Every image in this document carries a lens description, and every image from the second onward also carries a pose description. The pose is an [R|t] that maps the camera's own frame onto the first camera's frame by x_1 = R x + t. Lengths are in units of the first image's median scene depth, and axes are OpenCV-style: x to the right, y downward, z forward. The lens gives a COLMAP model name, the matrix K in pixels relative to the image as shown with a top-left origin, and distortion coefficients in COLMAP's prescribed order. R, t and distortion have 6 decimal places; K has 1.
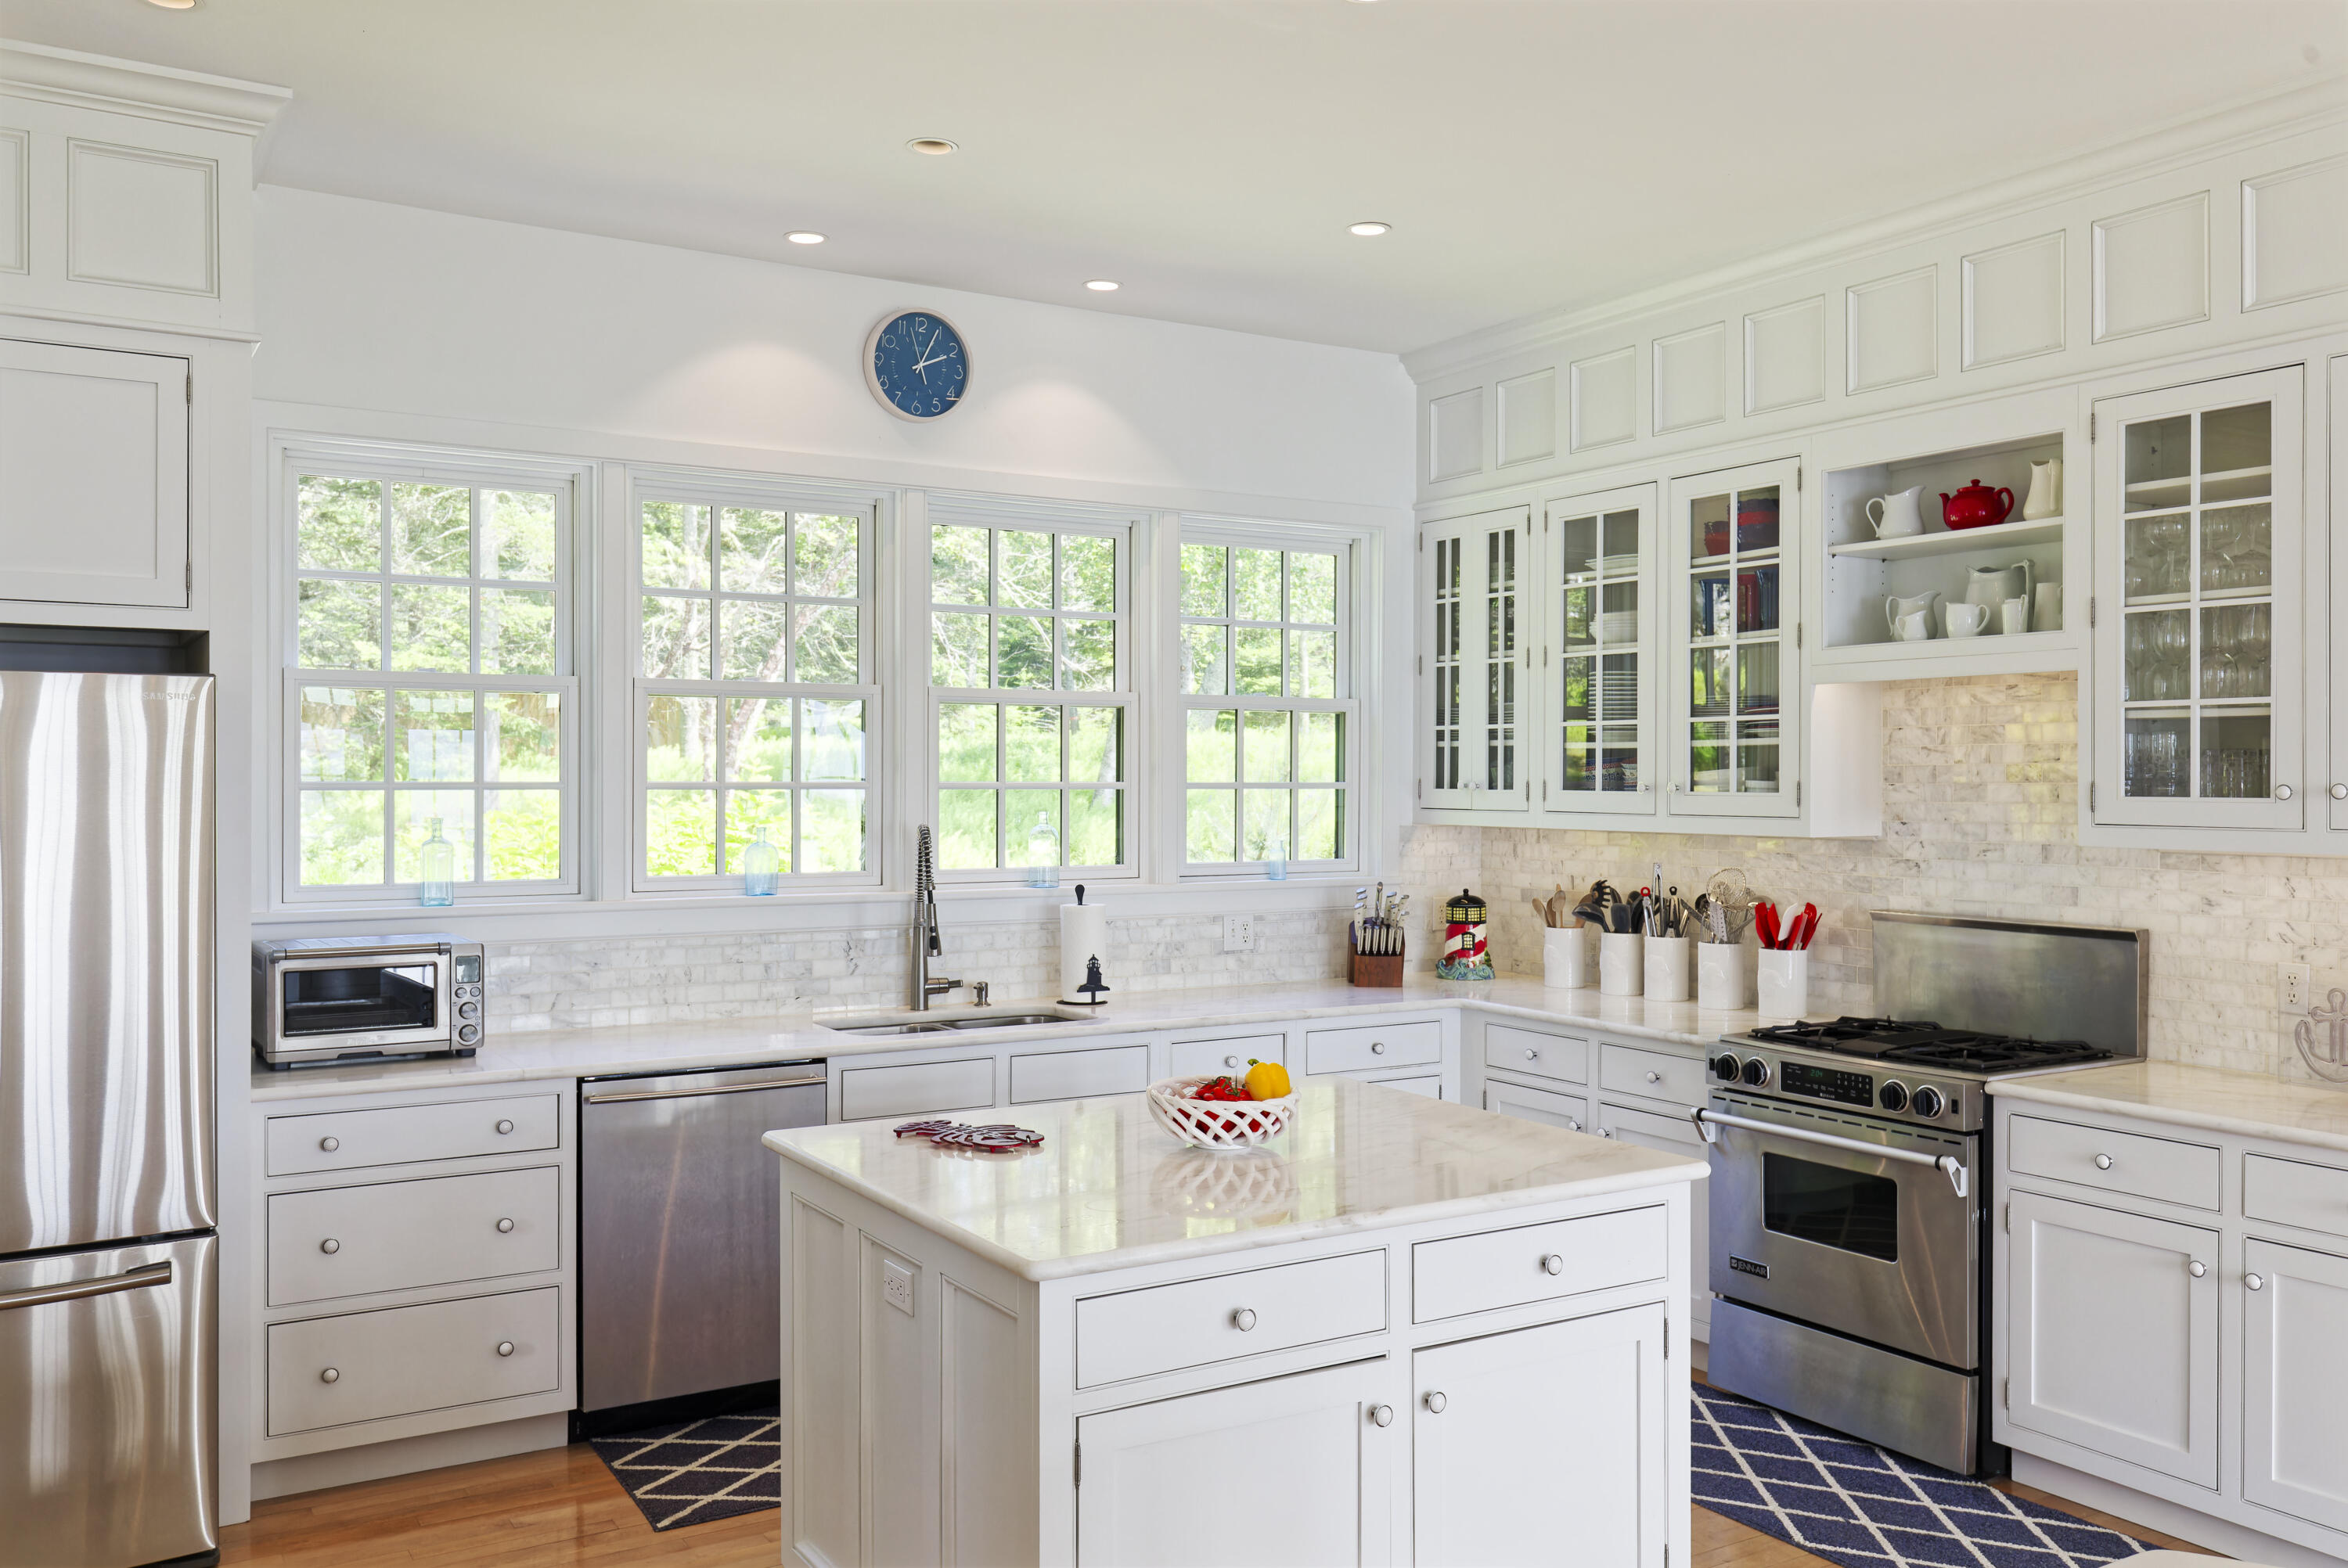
lens RADIAL K [[1868.6, 0, 1180.7], [0, 1868.6, 772.5], [0, 0, 1]] dist [-0.006879, 0.006976]
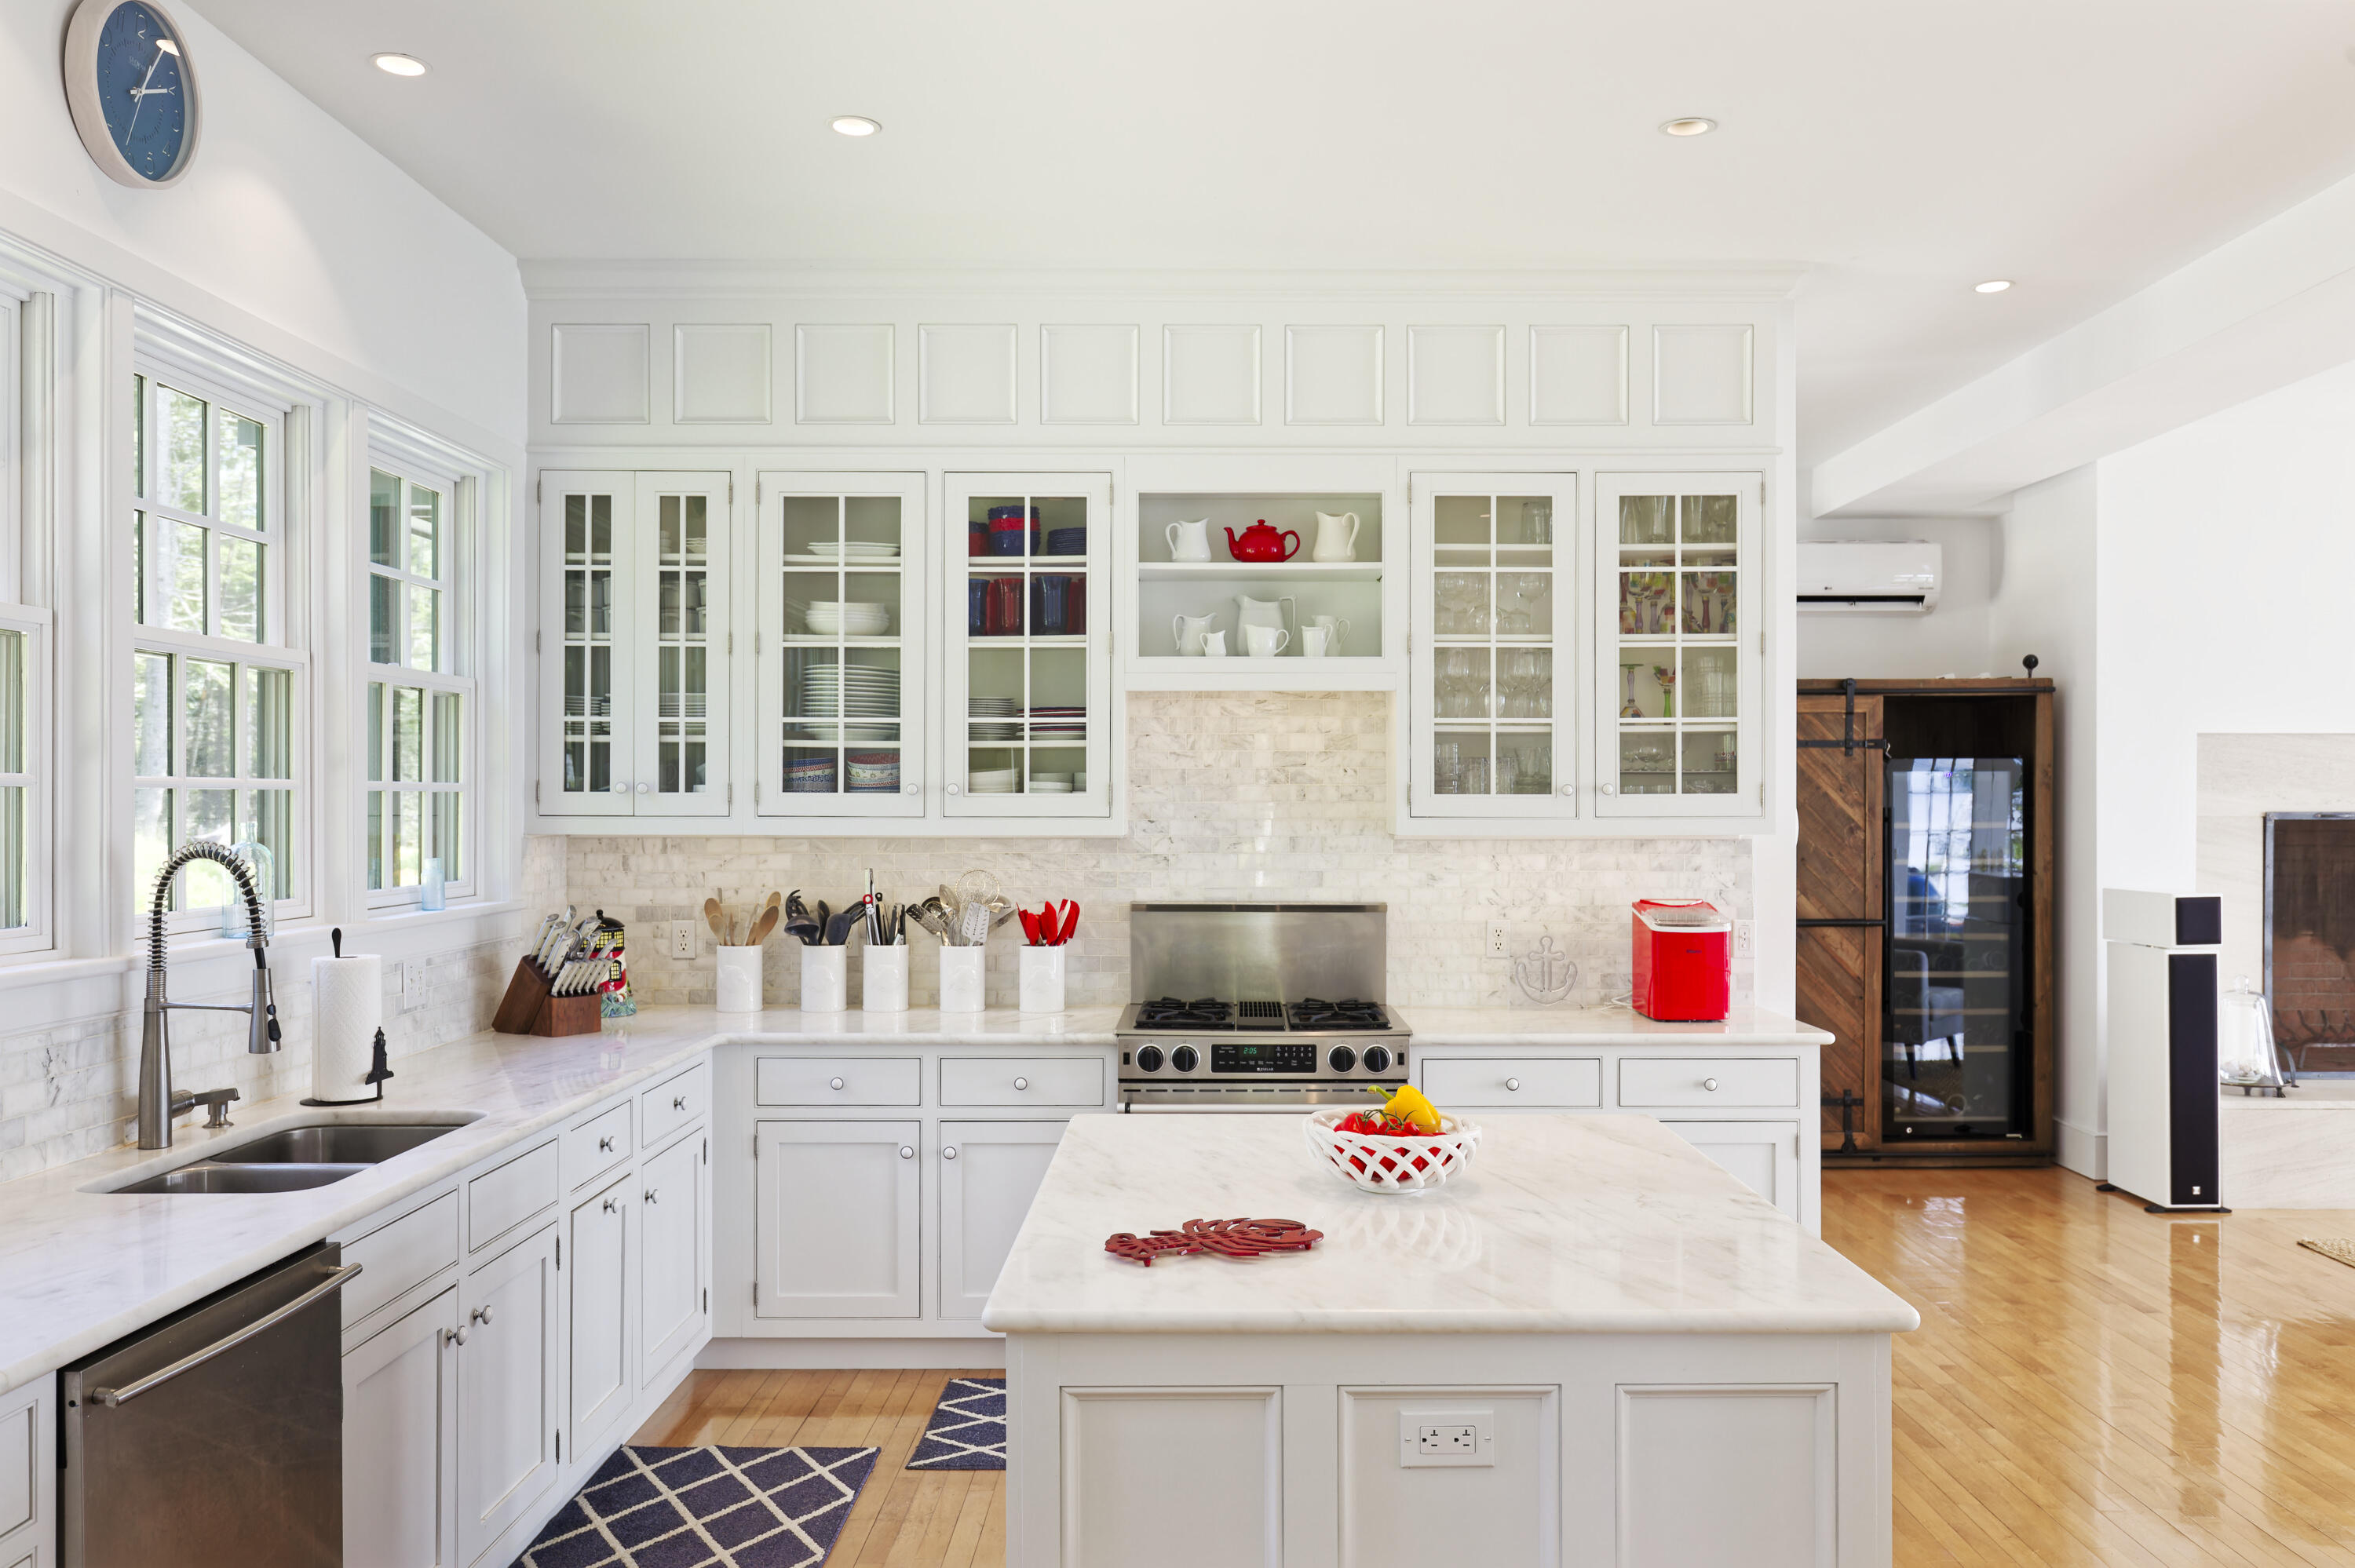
lens RADIAL K [[1742.6, 0, 1188.6], [0, 1742.6, 800.6], [0, 0, 1]] dist [-0.013337, -0.008859]
pose [[0.520596, -0.000861, 0.853803, -0.463395], [-0.003337, 0.999990, 0.003042, 0.011439], [-0.853797, -0.004433, 0.520588, 0.434829]]
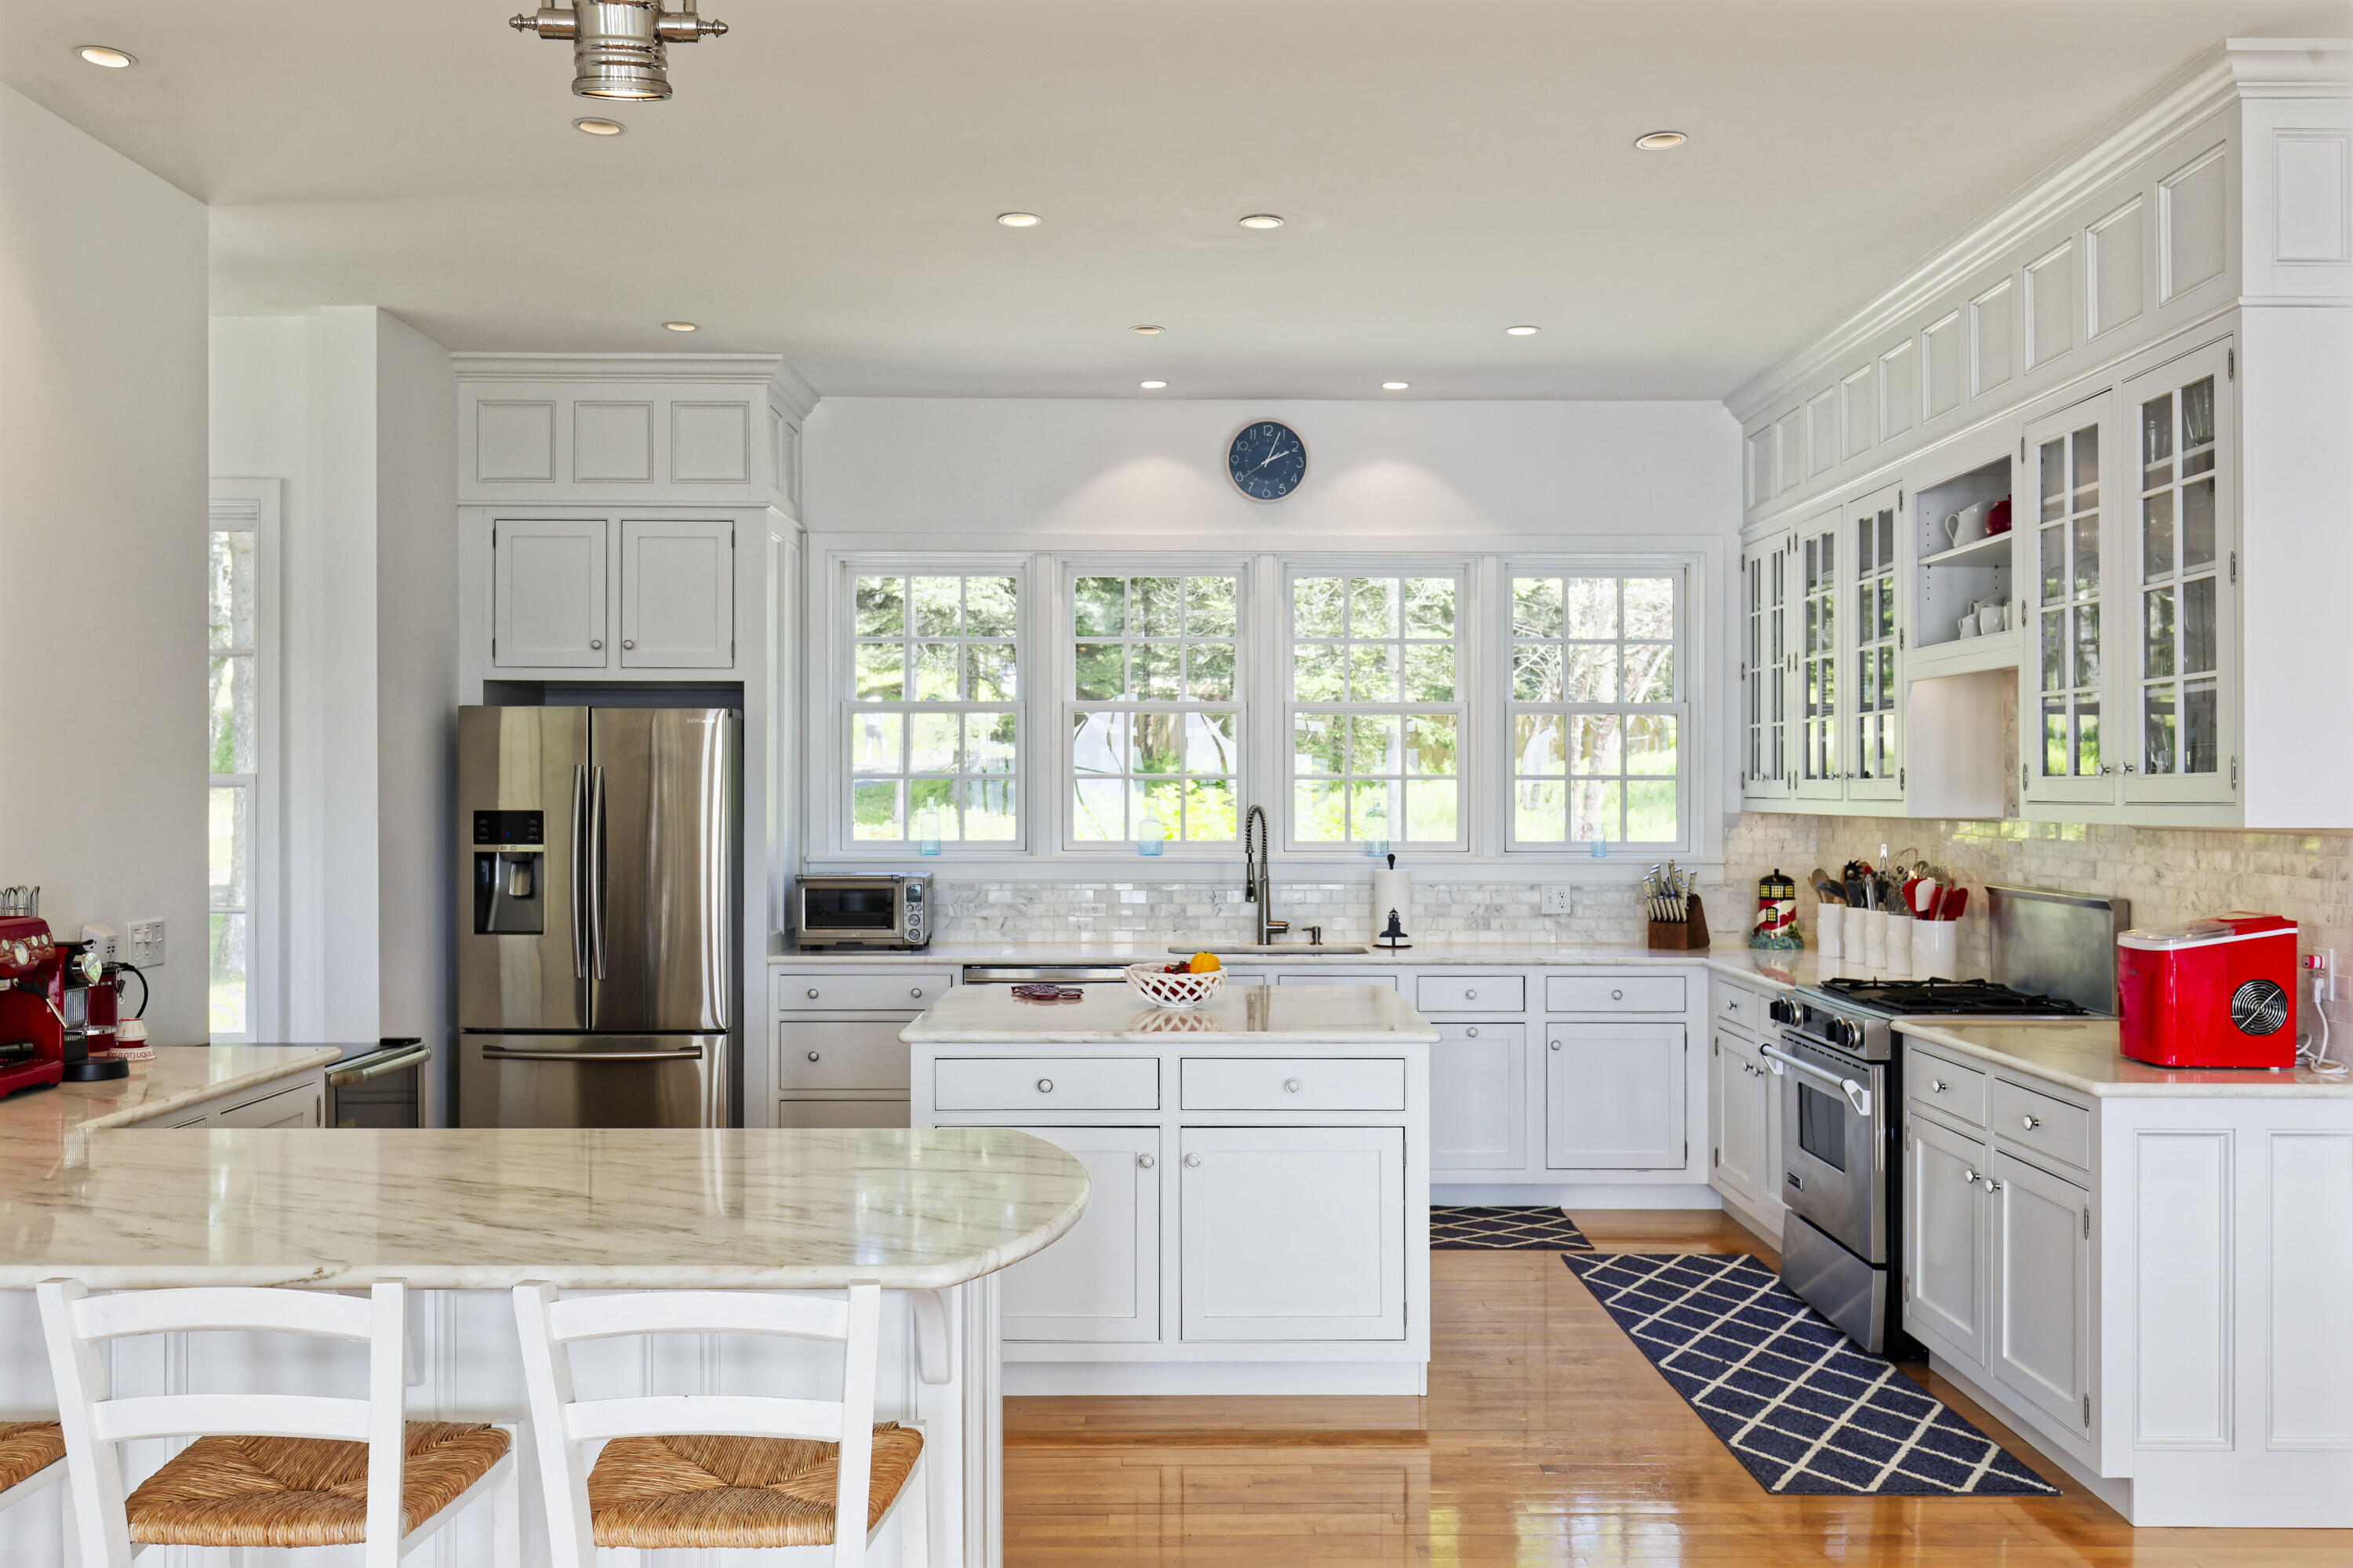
lens RADIAL K [[1885.5, 0, 1168.1], [0, 1885.5, 780.4], [0, 0, 1]] dist [0.003016, 0.002553]
pose [[0.856142, -0.003010, -0.516732, 0.516354], [0.001460, 0.999993, -0.003406, 0.014964], [0.516739, 0.002162, 0.856140, -0.195739]]
